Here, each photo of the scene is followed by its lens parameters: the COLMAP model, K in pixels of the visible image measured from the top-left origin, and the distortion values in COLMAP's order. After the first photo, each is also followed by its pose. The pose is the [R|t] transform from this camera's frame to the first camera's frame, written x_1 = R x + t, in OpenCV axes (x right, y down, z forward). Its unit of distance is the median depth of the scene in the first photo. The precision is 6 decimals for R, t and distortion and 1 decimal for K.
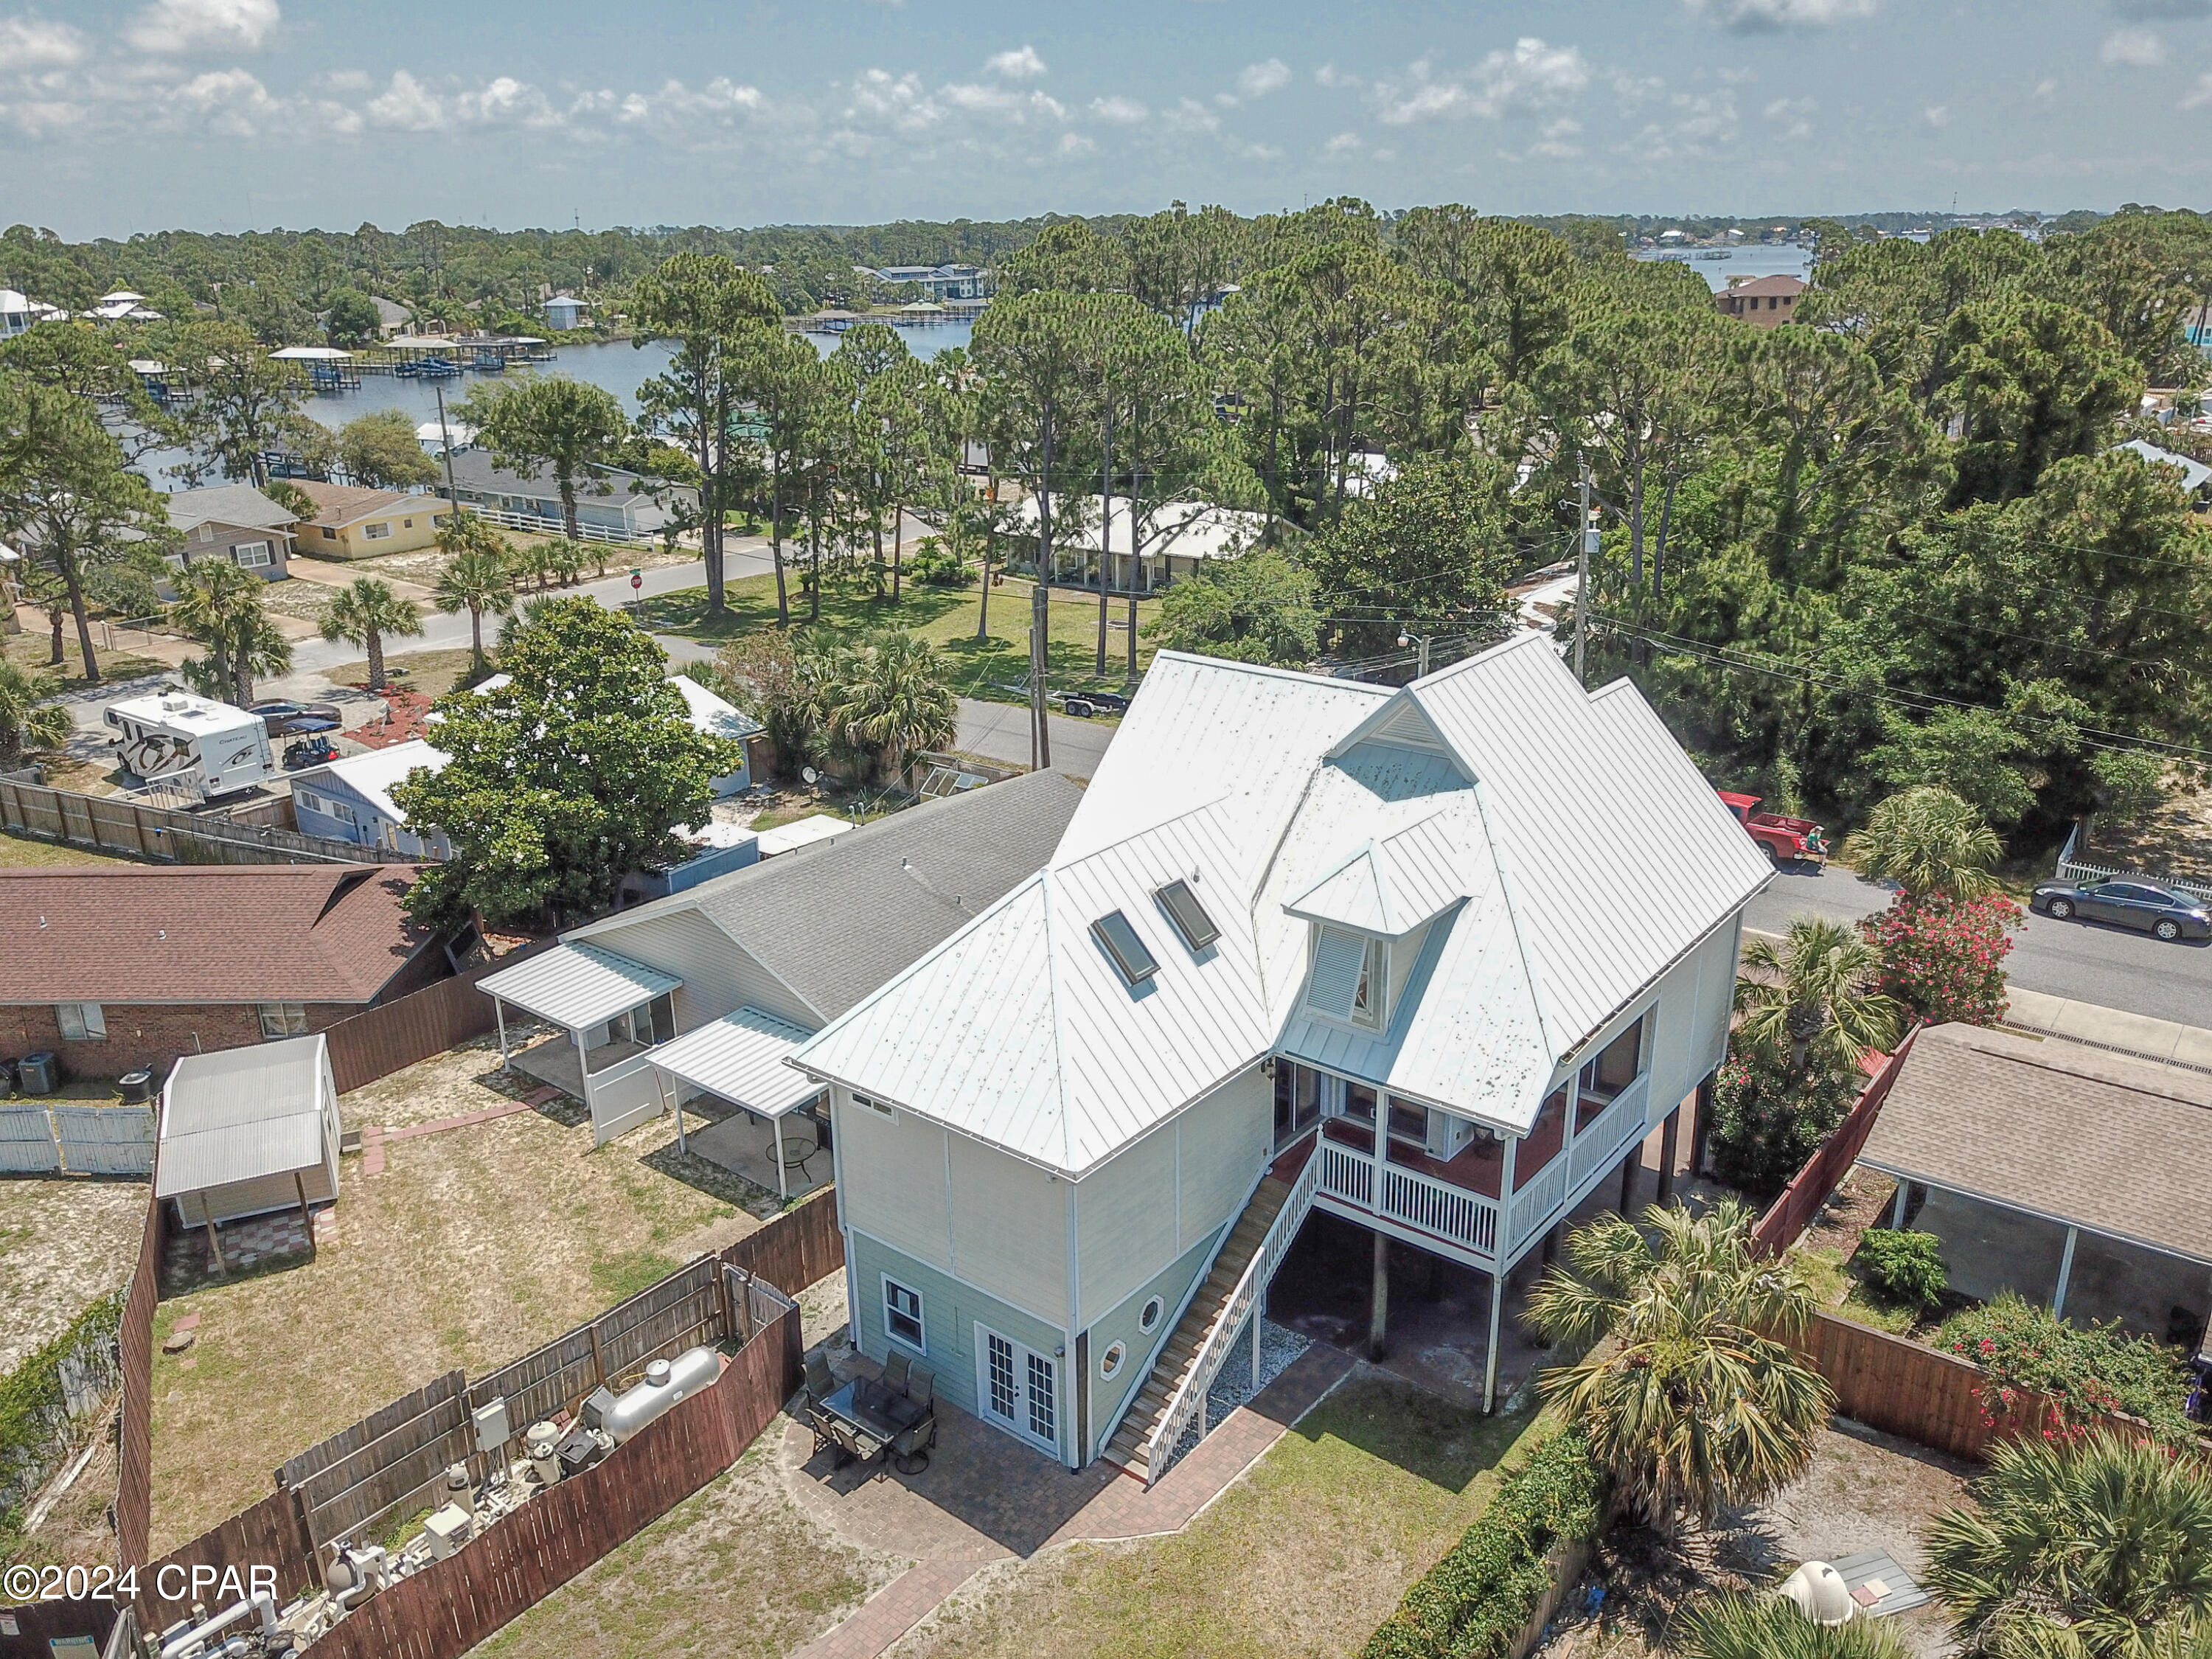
lens RADIAL K [[1683.7, 0, 1115.3], [0, 1683.7, 732.8], [0, 0, 1]] dist [0.001432, 0.000994]
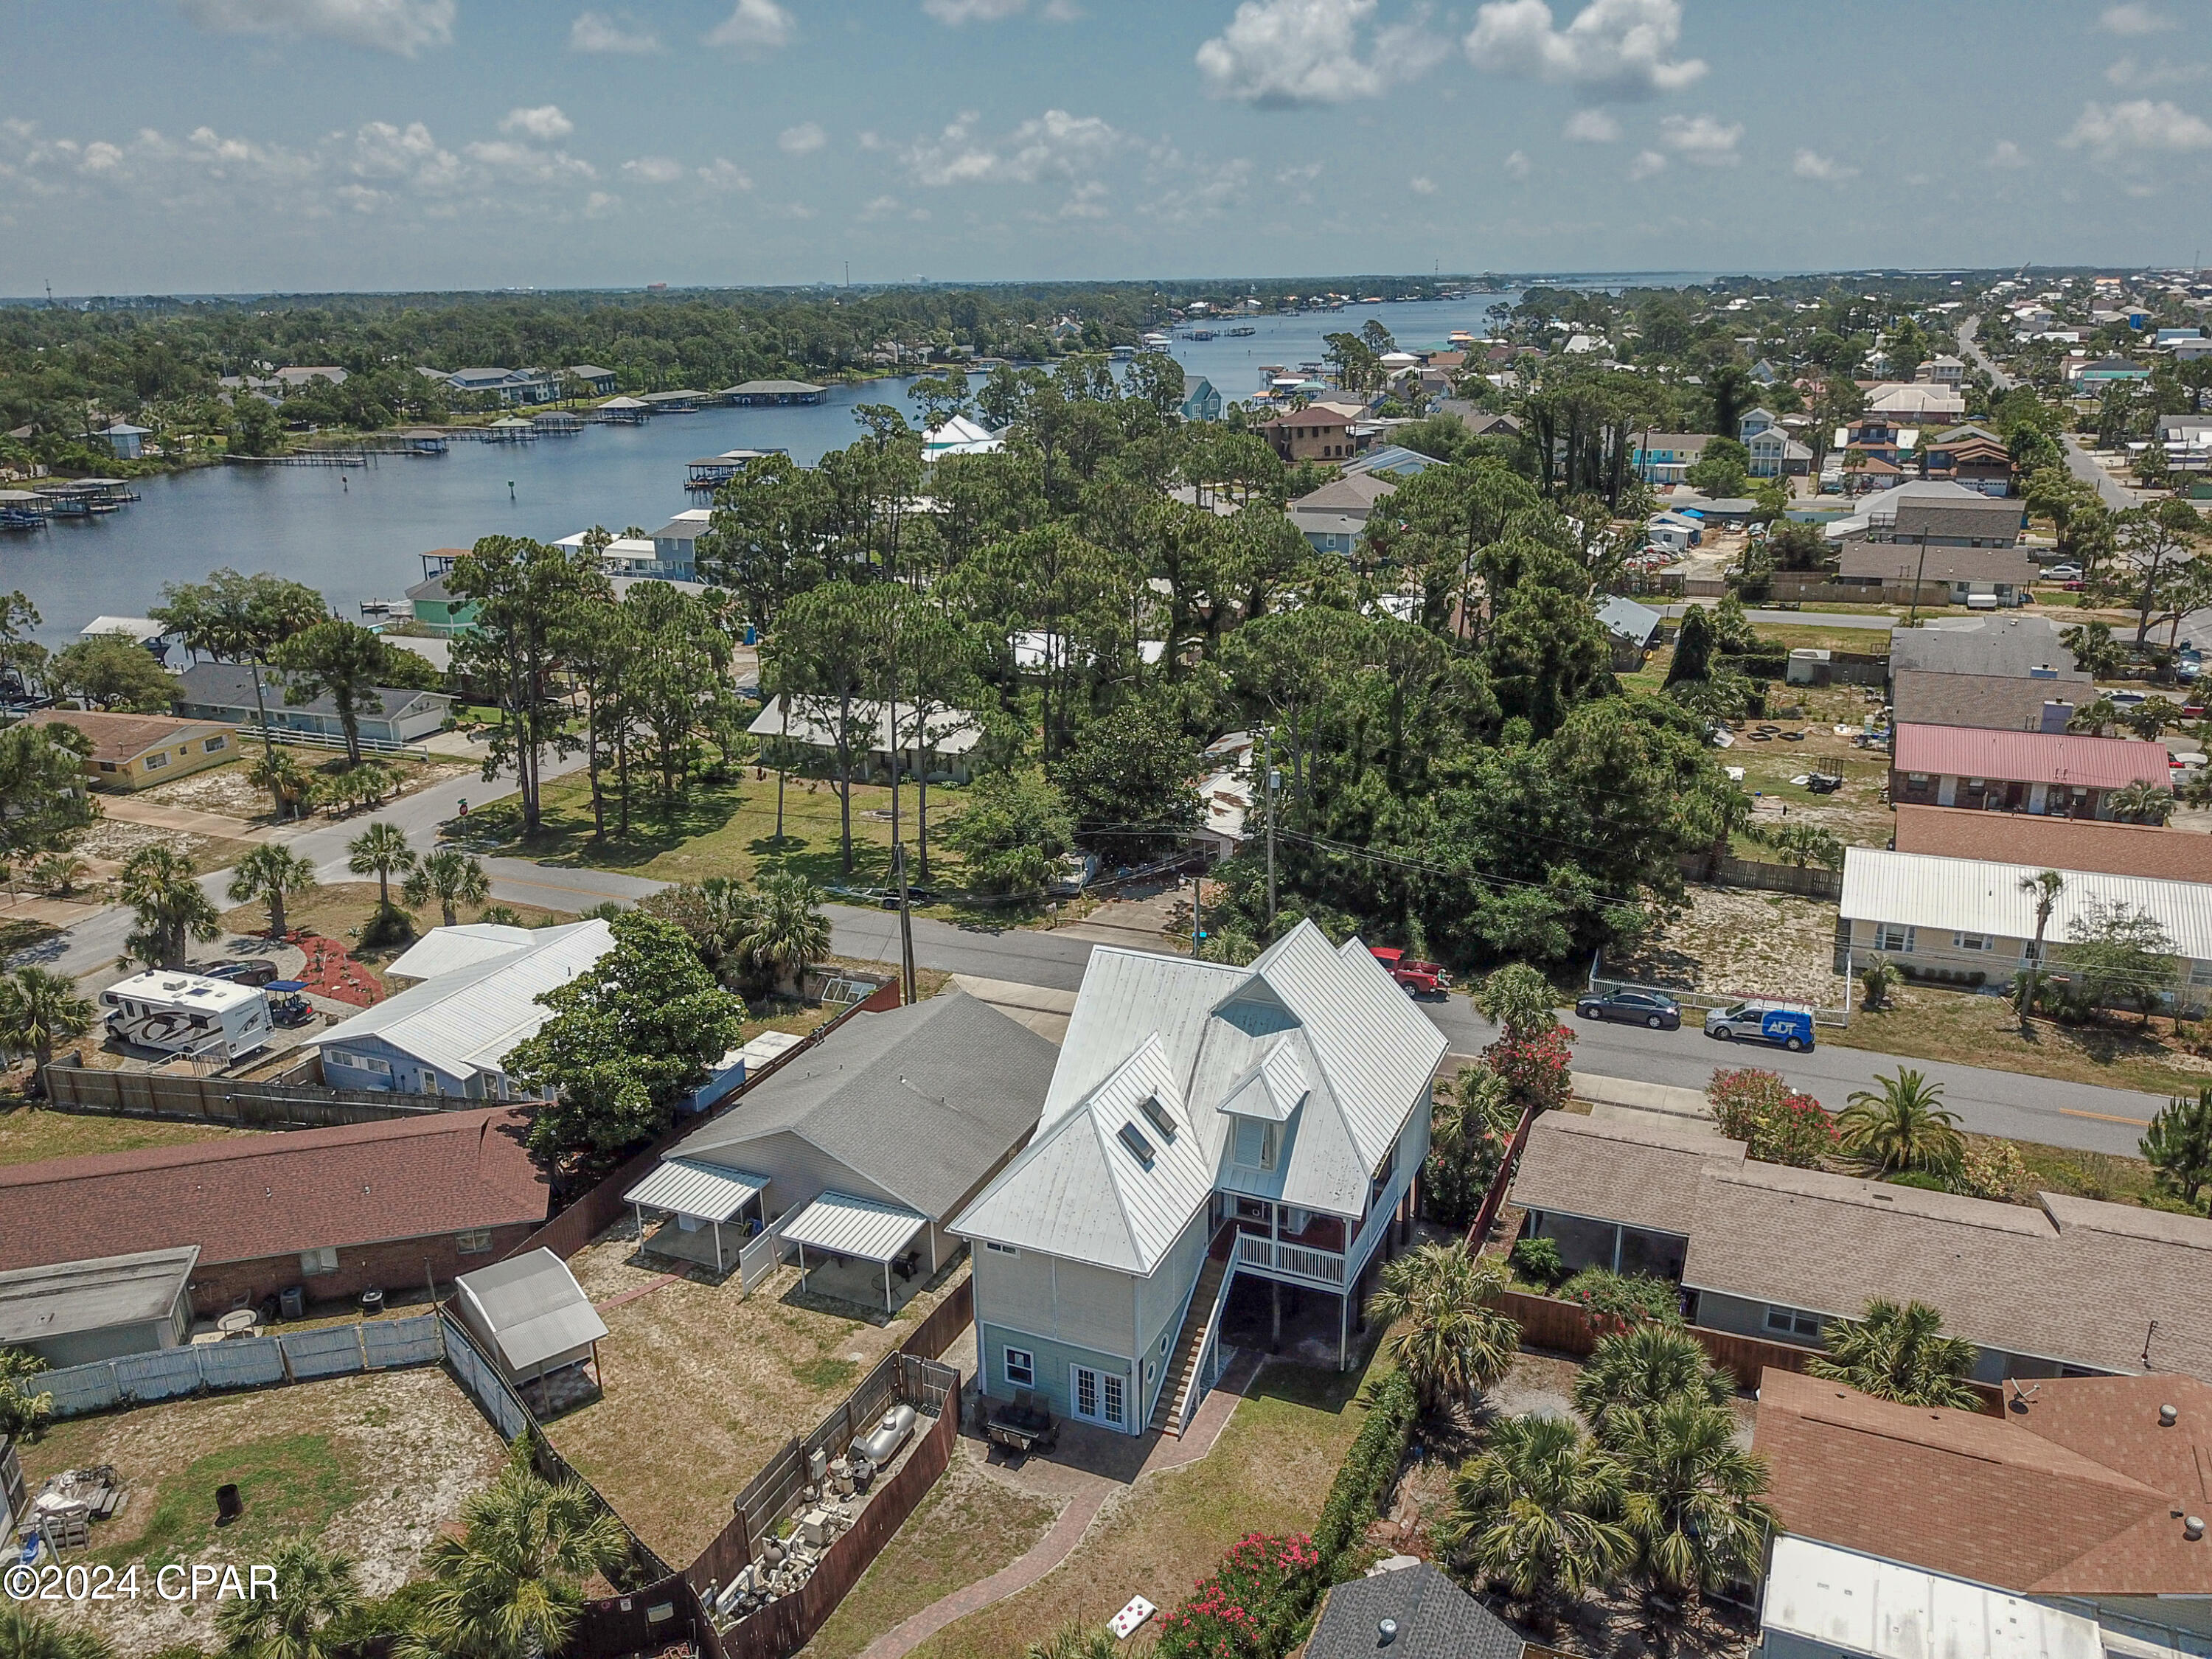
lens RADIAL K [[1690.8, 0, 1044.4], [0, 1690.8, 704.6], [0, 0, 1]] dist [0.004638, -0.003021]
pose [[0.974611, -0.071541, 0.212166, -0.385336], [0.081218, 0.996000, -0.037240, -0.246511], [-0.208653, 0.053526, 0.976524, -0.686238]]
